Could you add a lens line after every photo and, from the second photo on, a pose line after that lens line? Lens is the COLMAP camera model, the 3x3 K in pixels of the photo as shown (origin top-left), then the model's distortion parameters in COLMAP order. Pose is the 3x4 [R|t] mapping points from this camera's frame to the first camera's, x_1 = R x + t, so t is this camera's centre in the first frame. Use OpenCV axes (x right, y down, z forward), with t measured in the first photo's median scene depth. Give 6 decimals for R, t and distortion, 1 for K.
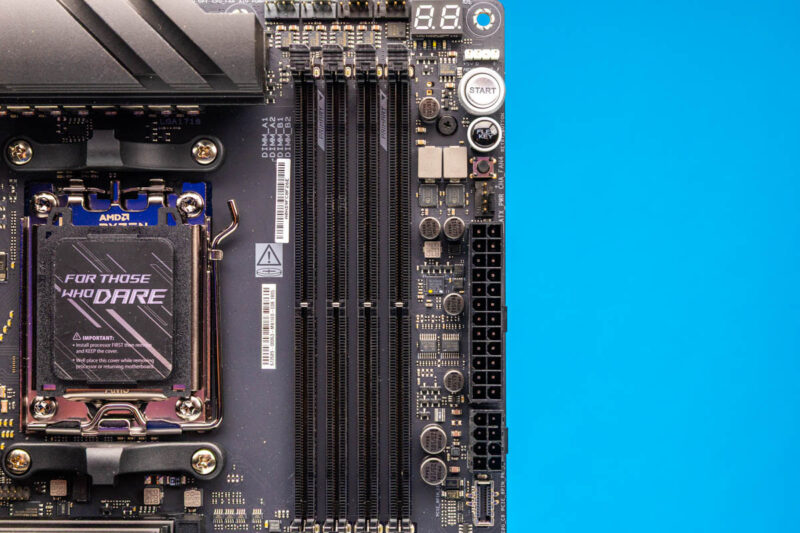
lens RADIAL K [[1326.1, 0, 400.7], [0, 1326.1, 286.0], [0, 0, 1]] dist [-0.023347, -0.056561]
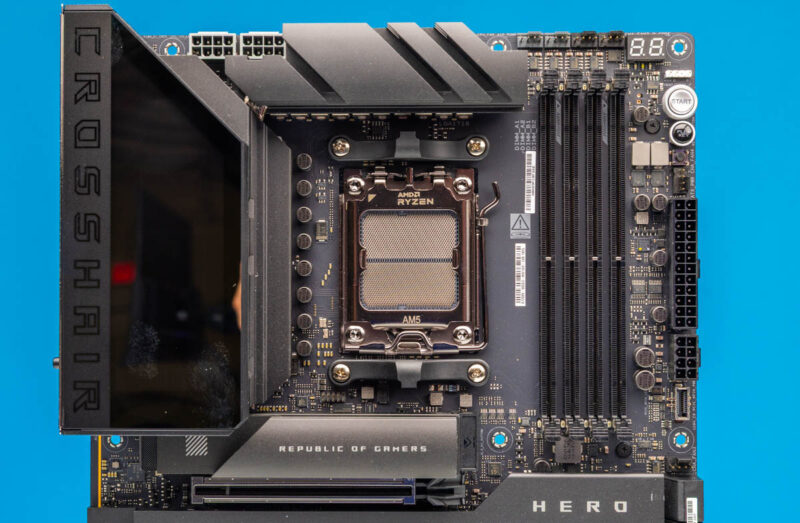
lens RADIAL K [[1476.2, 0, 376.5], [0, 1476.2, 263.7], [0, 0, 1]] dist [-0.013335, -0.025451]
pose [[0.999589, -0.000465, -0.028680, -0.204887], [0.000634, 0.999983, 0.005881, 0.010218], [0.028677, -0.005897, 0.999571, -0.518629]]
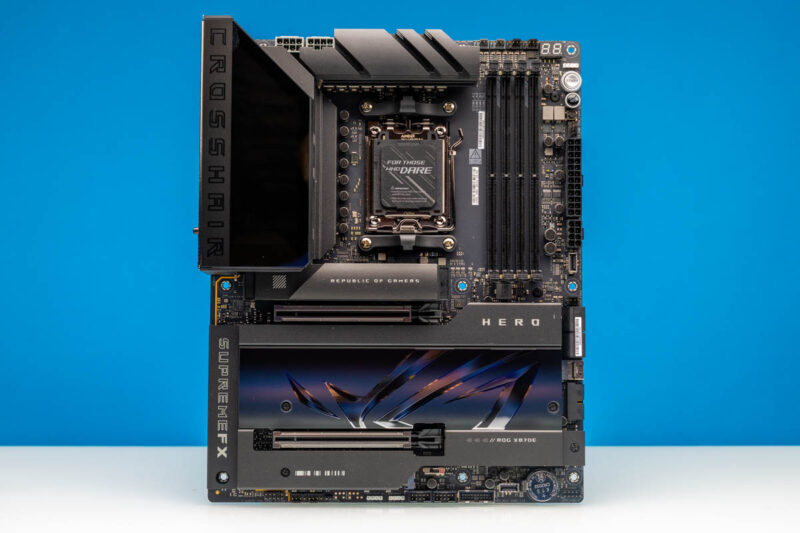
lens RADIAL K [[1326.1, 0, 400.7], [0, 1326.1, 286.0], [0, 0, 1]] dist [-0.023347, -0.056561]
pose [[0.999928, 0.004714, 0.011043, -0.250438], [-0.004294, 0.999280, -0.037692, 0.285229], [-0.011212, 0.037642, 0.999228, -1.228942]]
